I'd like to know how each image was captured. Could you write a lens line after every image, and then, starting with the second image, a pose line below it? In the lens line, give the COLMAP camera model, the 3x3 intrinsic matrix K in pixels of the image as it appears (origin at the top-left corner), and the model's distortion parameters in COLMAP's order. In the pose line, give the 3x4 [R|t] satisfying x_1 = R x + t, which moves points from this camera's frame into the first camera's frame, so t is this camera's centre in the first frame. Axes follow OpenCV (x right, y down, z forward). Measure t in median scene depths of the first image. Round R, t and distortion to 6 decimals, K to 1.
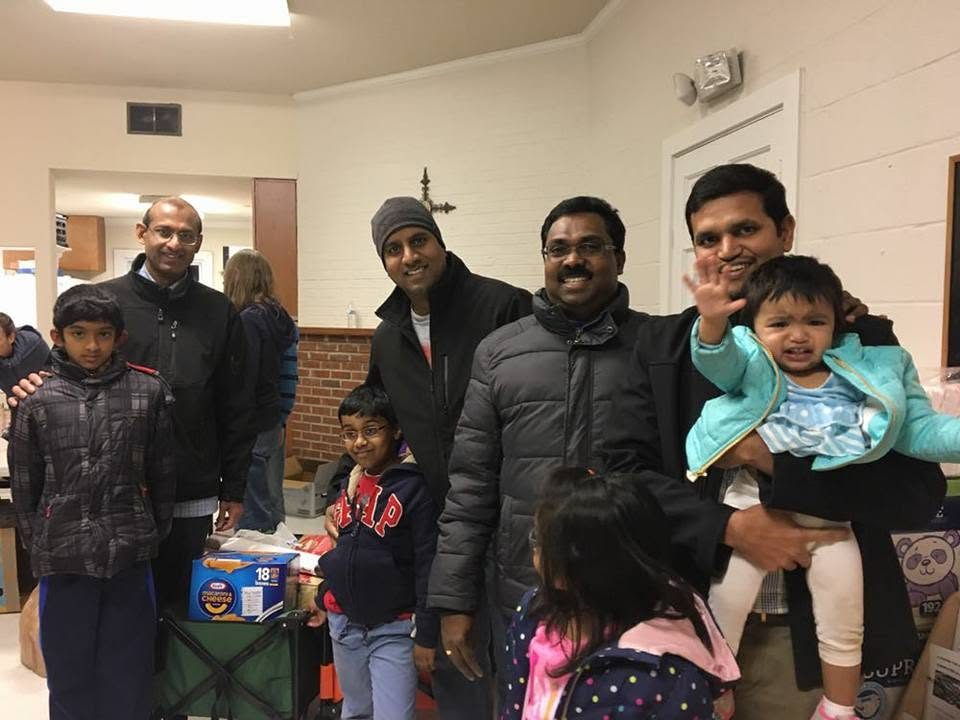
lens RADIAL K [[825.6, 0, 480.0], [0, 825.6, 360.0], [0, 0, 1]] dist [0.082701, -0.092980]
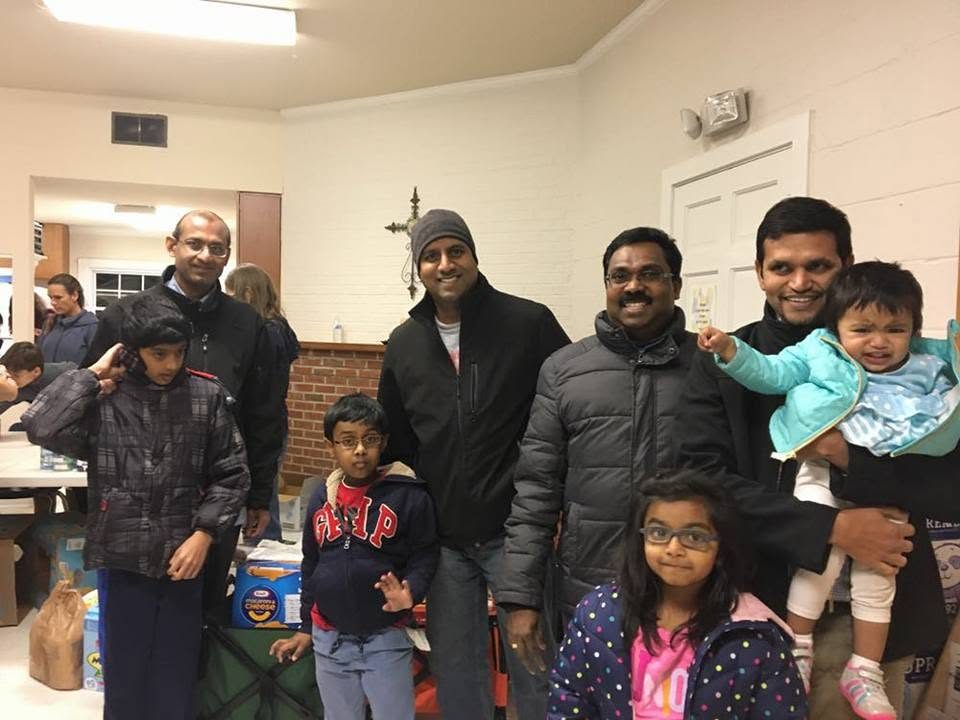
lens RADIAL K [[825.6, 0, 480.0], [0, 825.6, 360.0], [0, 0, 1]] dist [0.082701, -0.092980]
pose [[0.997393, 0.016543, 0.070235, -0.114440], [-0.015146, 0.999677, -0.020389, 0.001237], [-0.070550, 0.019272, 0.997322, -0.039703]]
